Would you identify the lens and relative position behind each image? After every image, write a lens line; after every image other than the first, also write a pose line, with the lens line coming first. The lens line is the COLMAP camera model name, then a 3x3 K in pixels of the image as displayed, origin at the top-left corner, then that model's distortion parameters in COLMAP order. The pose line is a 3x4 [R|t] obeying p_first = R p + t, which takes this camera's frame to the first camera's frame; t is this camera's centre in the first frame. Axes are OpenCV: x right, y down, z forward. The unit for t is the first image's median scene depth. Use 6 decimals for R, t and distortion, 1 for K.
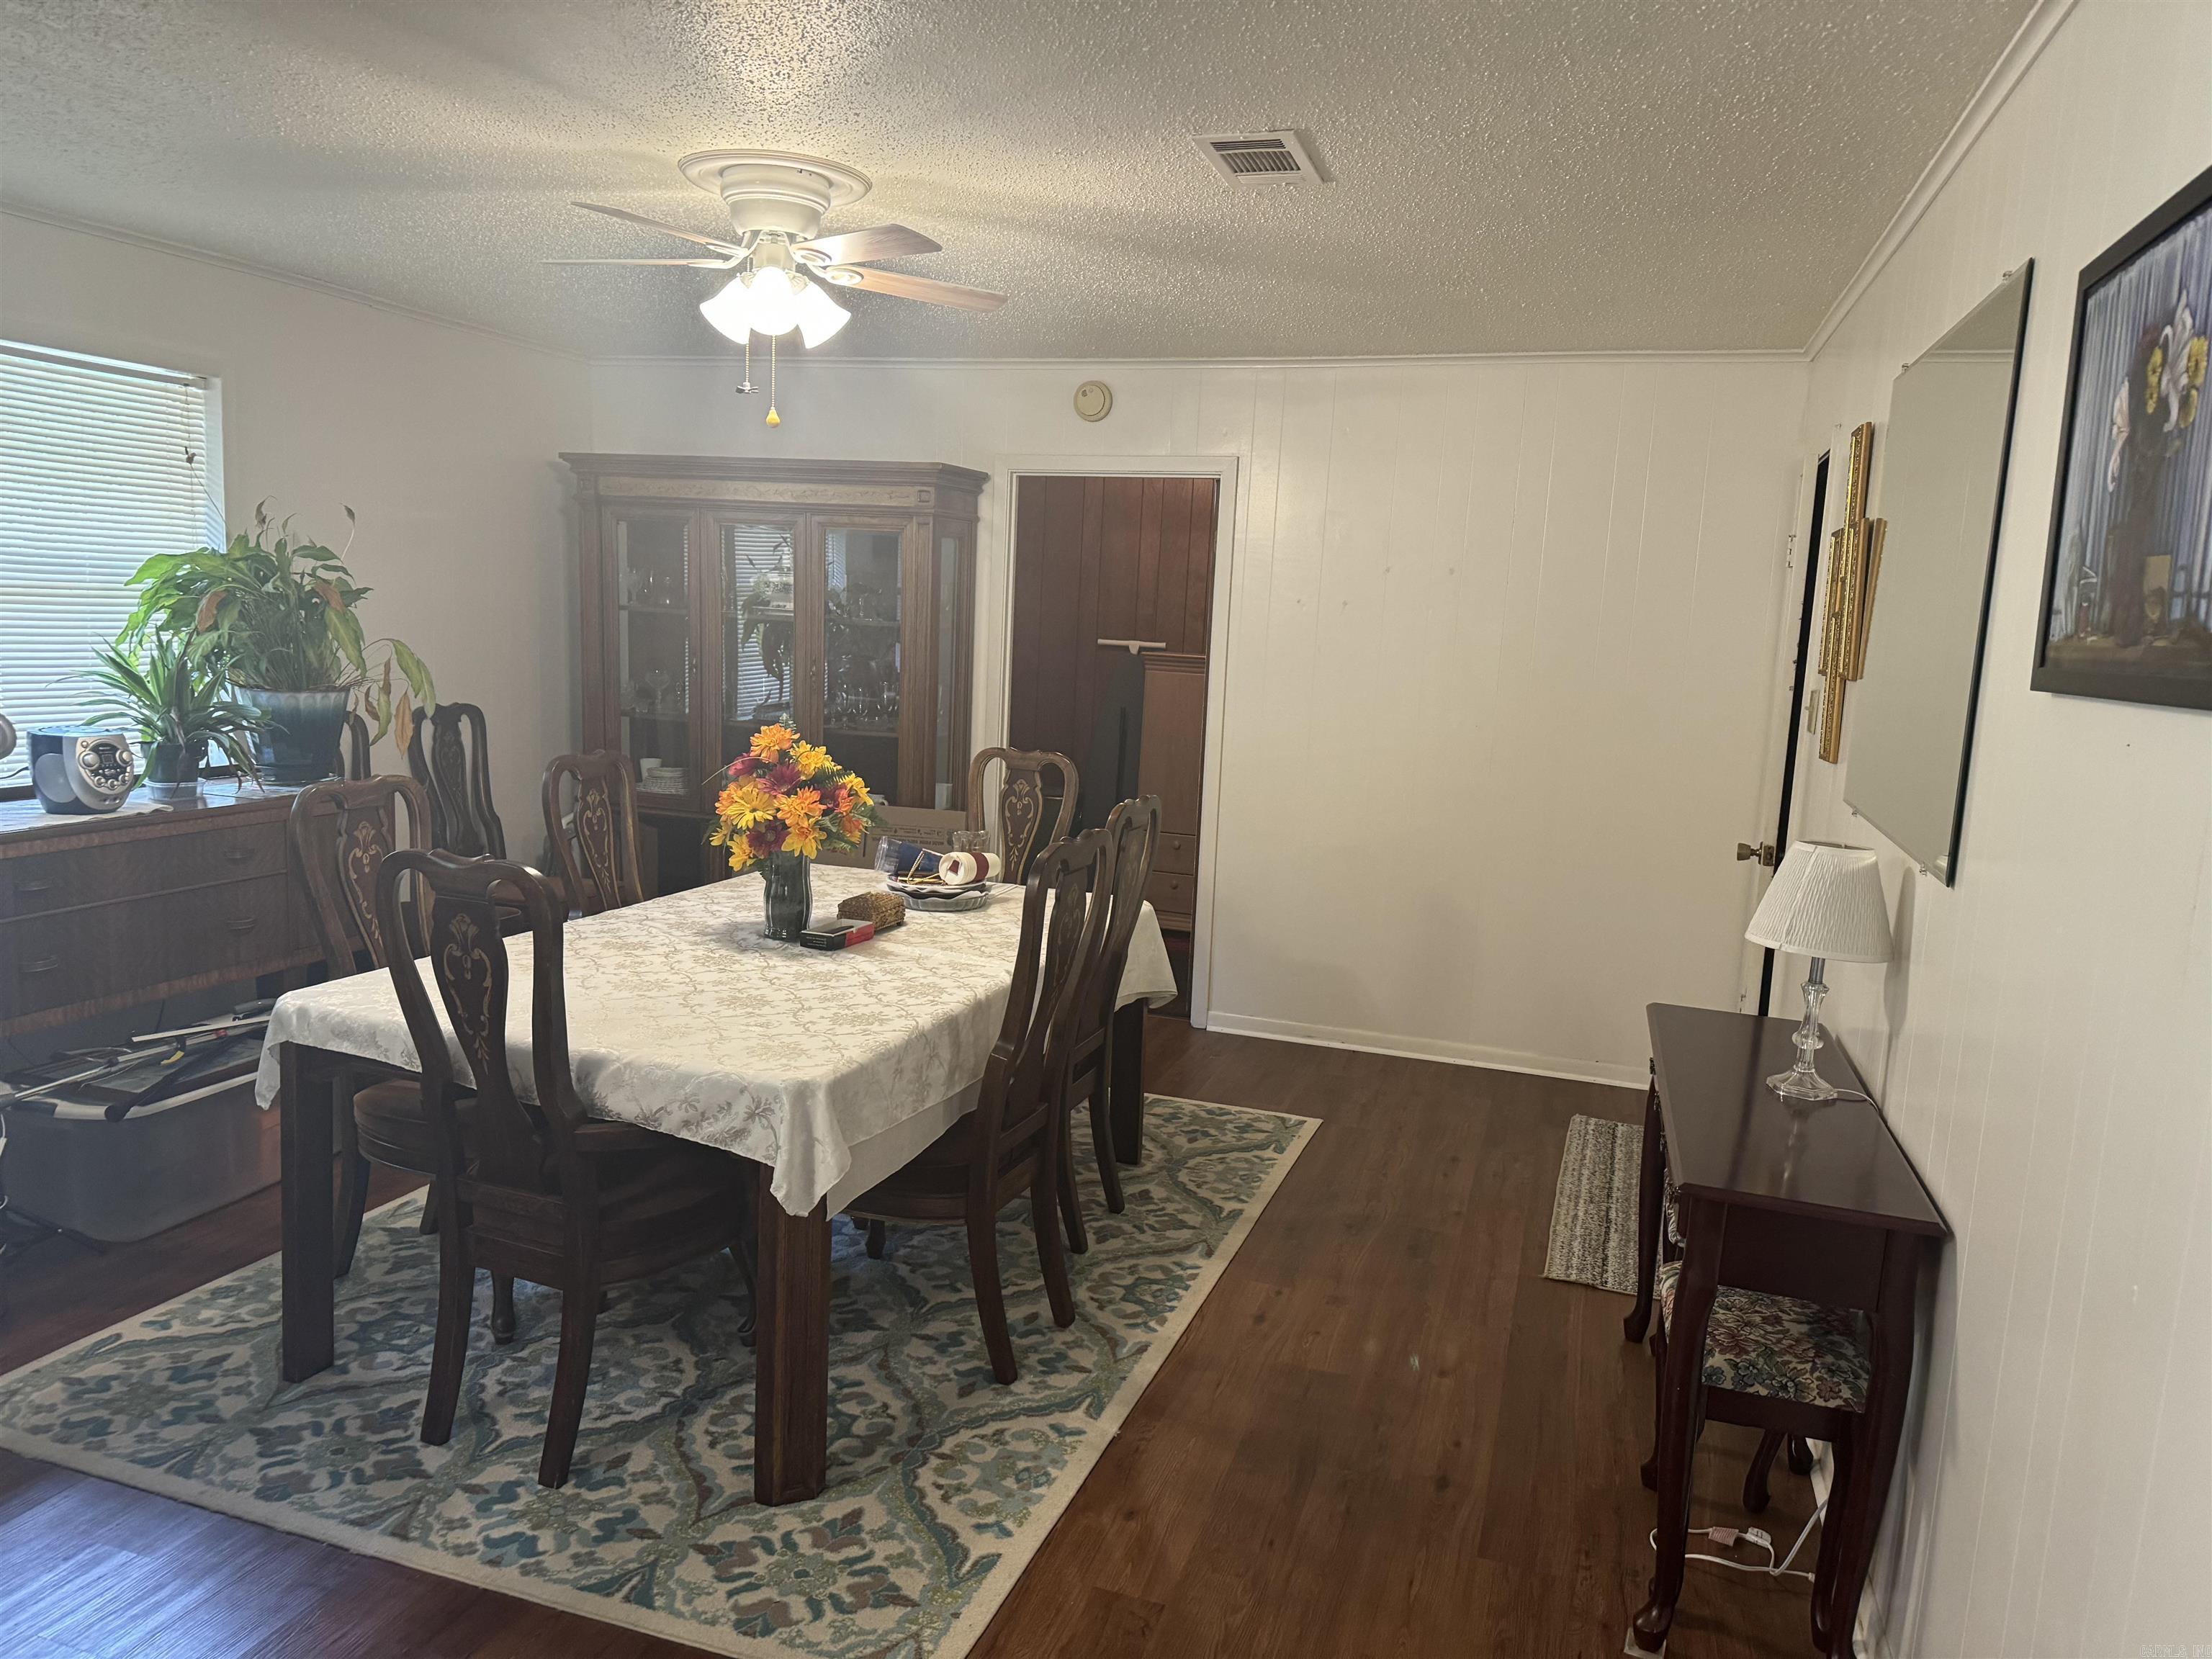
lens RADIAL K [[1596.5, 0, 1078.3], [0, 1596.5, 803.8], [0, 0, 1]] dist [0.077748, -0.102168]
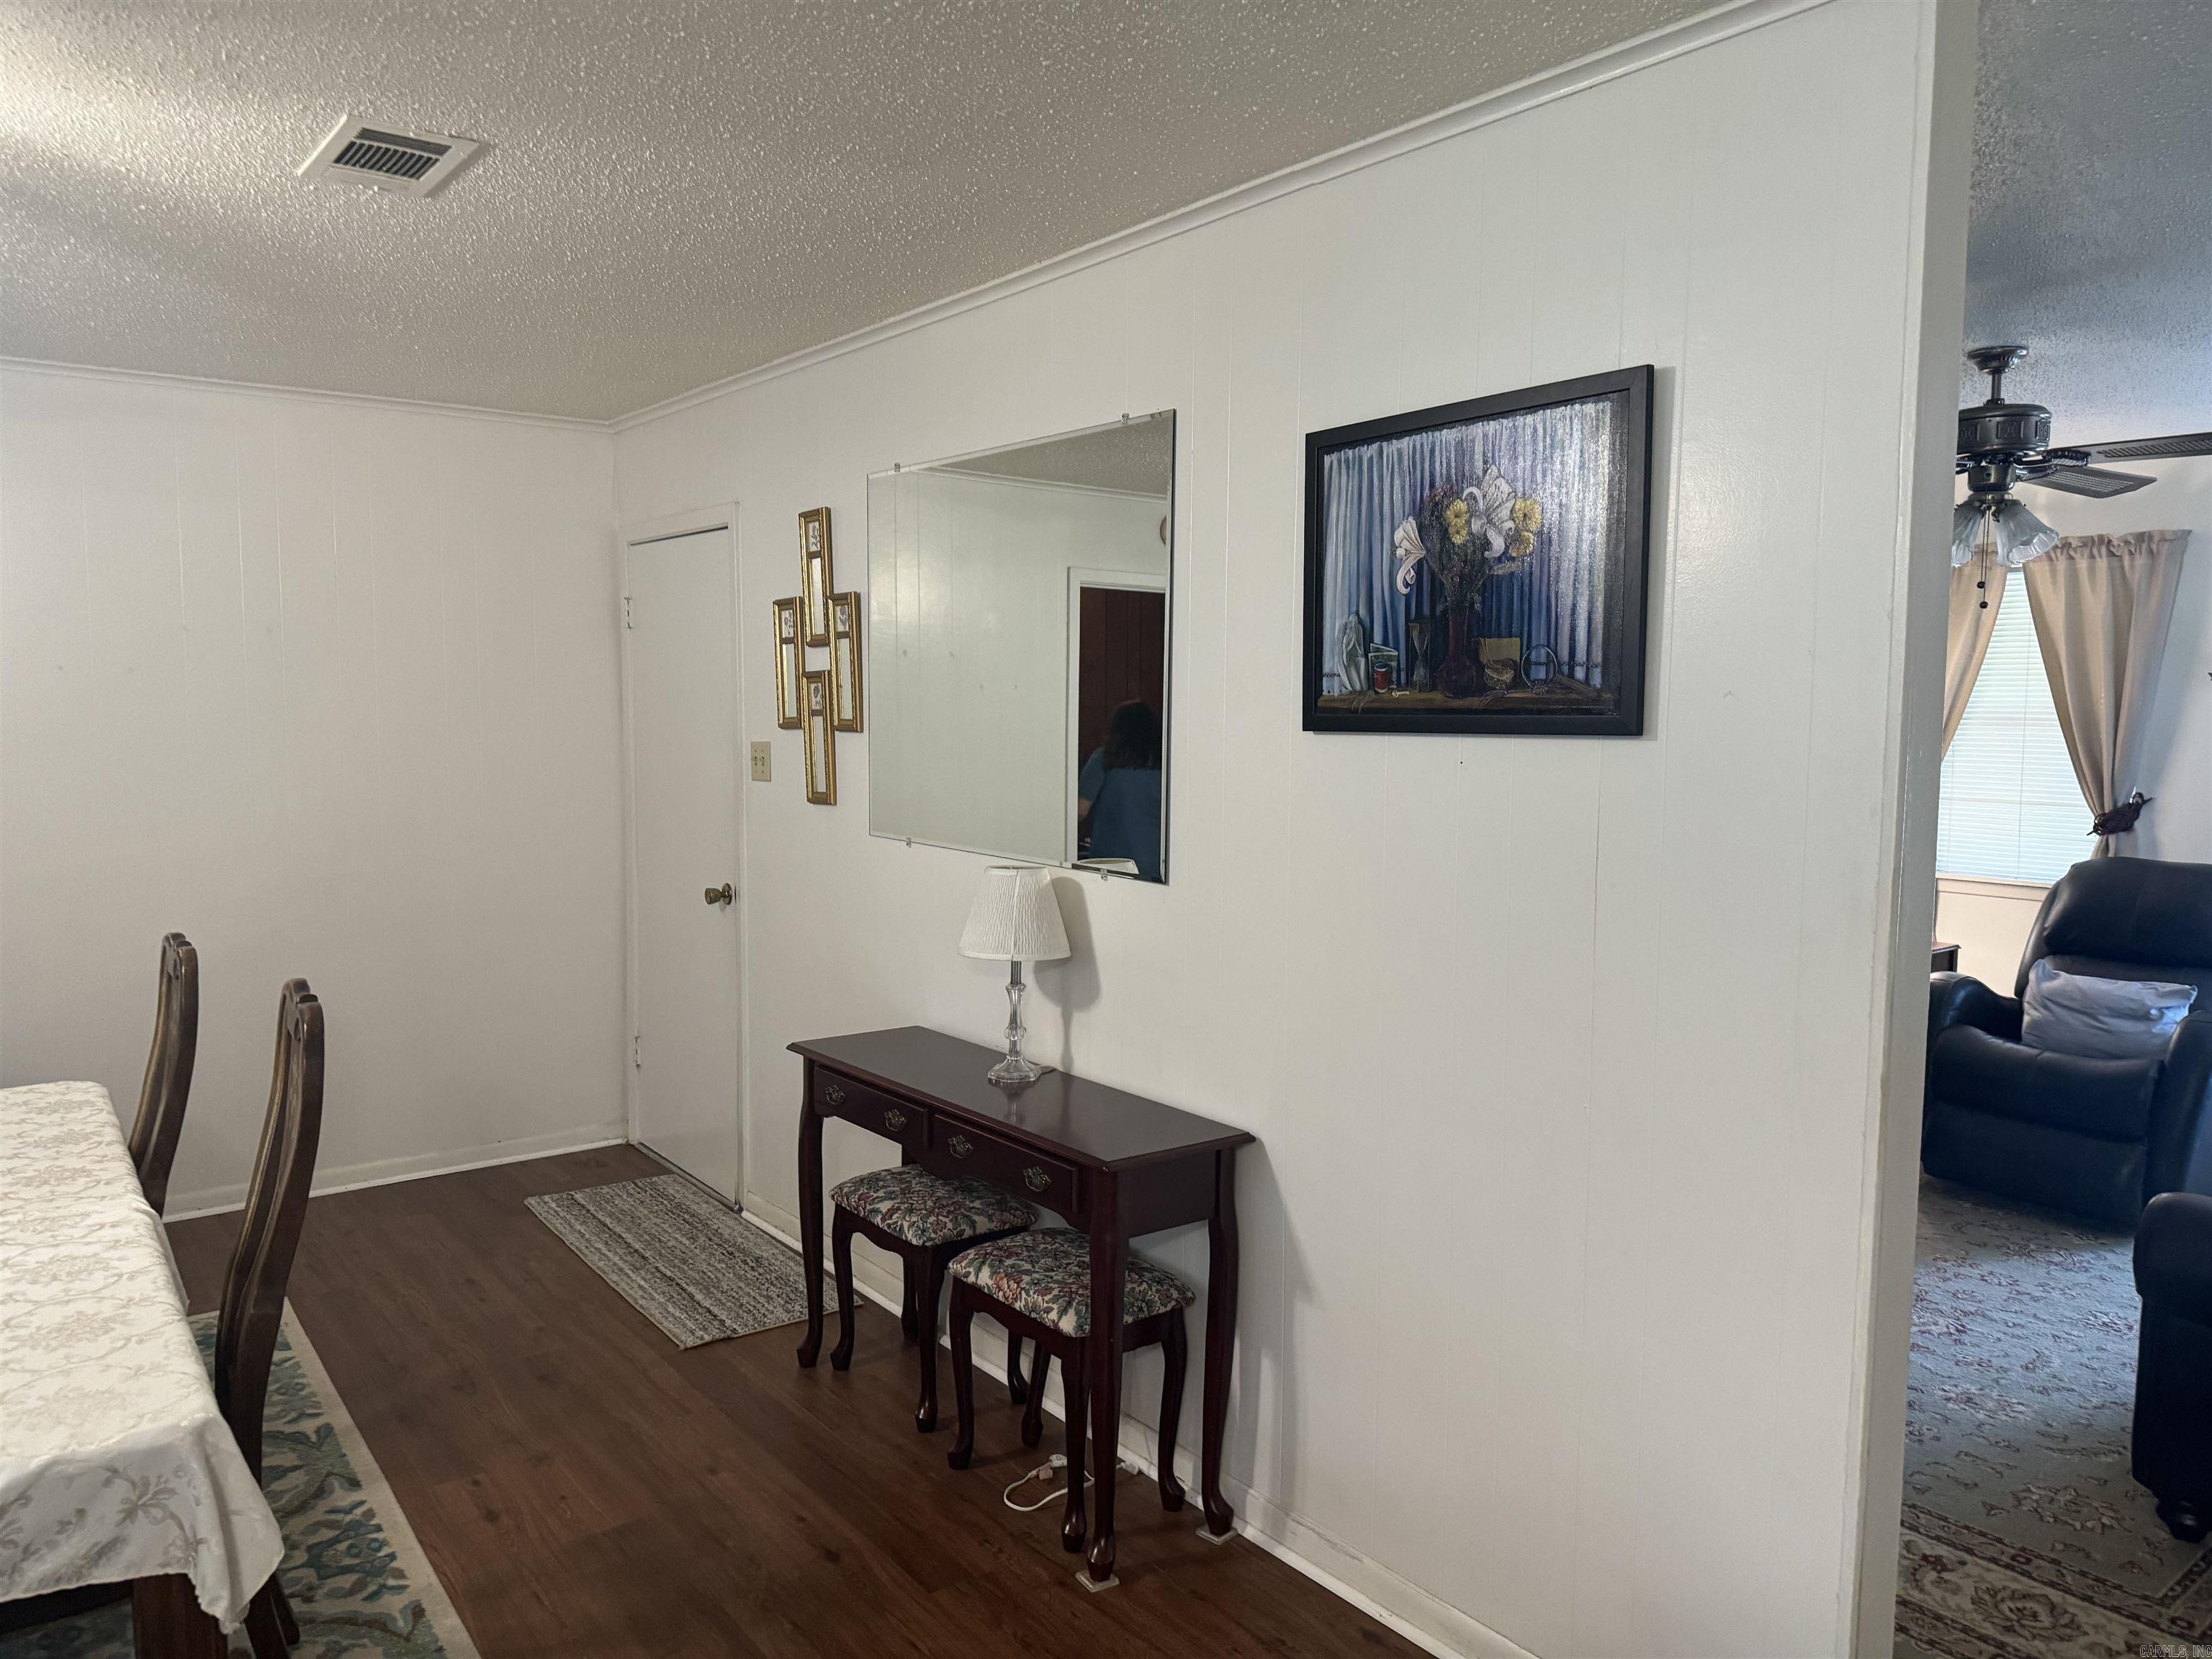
lens RADIAL K [[1581.3, 0, 1163.8], [0, 1581.3, 828.4], [0, 0, 1]] dist [0.025595, -0.029977]
pose [[0.544212, -0.115519, 0.830956, -0.353606], [0.123393, 0.990724, 0.056917, -0.046609], [-0.829824, 0.071559, 0.553418, 0.209296]]
